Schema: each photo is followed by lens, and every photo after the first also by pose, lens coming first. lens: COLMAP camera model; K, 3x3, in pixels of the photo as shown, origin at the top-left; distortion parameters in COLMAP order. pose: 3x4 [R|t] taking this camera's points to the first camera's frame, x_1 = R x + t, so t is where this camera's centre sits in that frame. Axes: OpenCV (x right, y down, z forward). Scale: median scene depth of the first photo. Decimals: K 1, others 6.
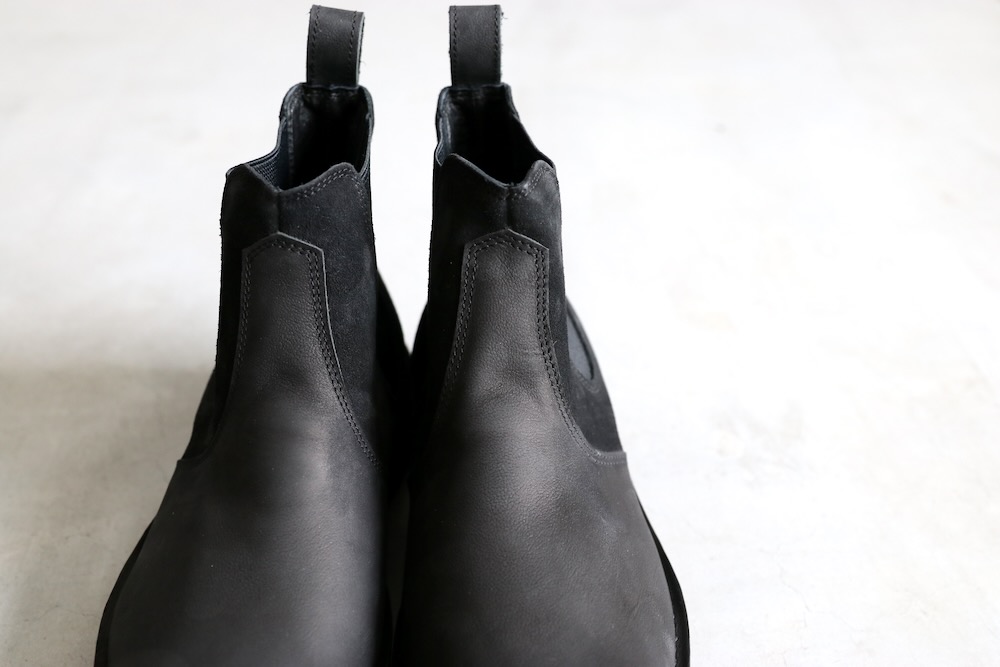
lens RADIAL K [[1099.8, 0, 500.0], [0, 1099.8, 333.5], [0, 0, 1]] dist [-0.014498, 0.034045]
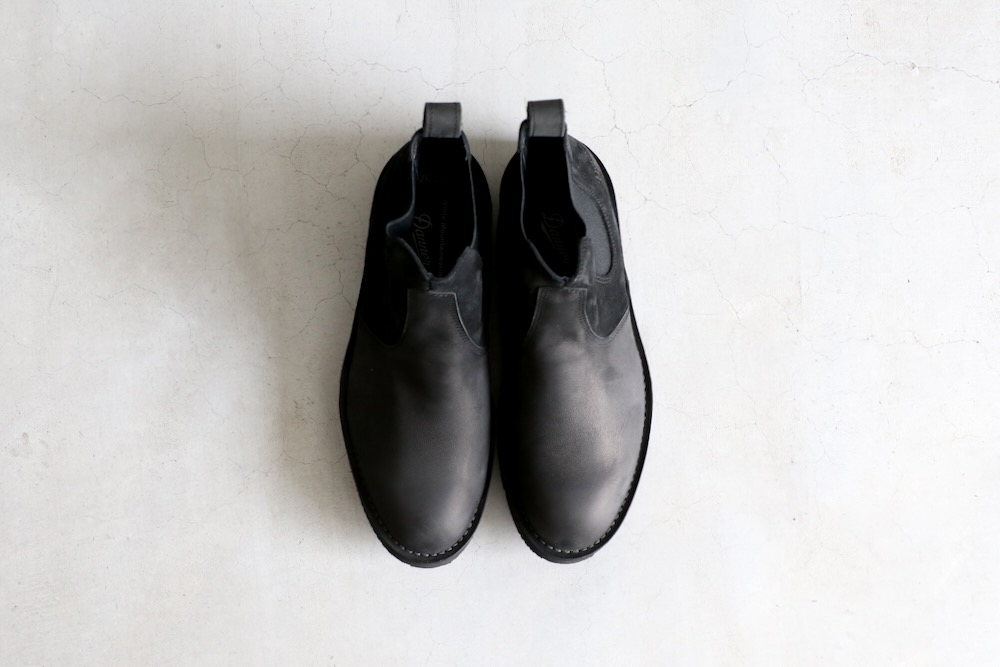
lens RADIAL K [[1099.8, 0, 500.0], [0, 1099.8, 333.5], [0, 0, 1]] dist [-0.014498, 0.034045]
pose [[0.999962, -0.005331, -0.006968, -0.079996], [0.008772, 0.598301, 0.801223, -1.381269], [-0.000102, -0.801253, 0.598325, -0.058170]]
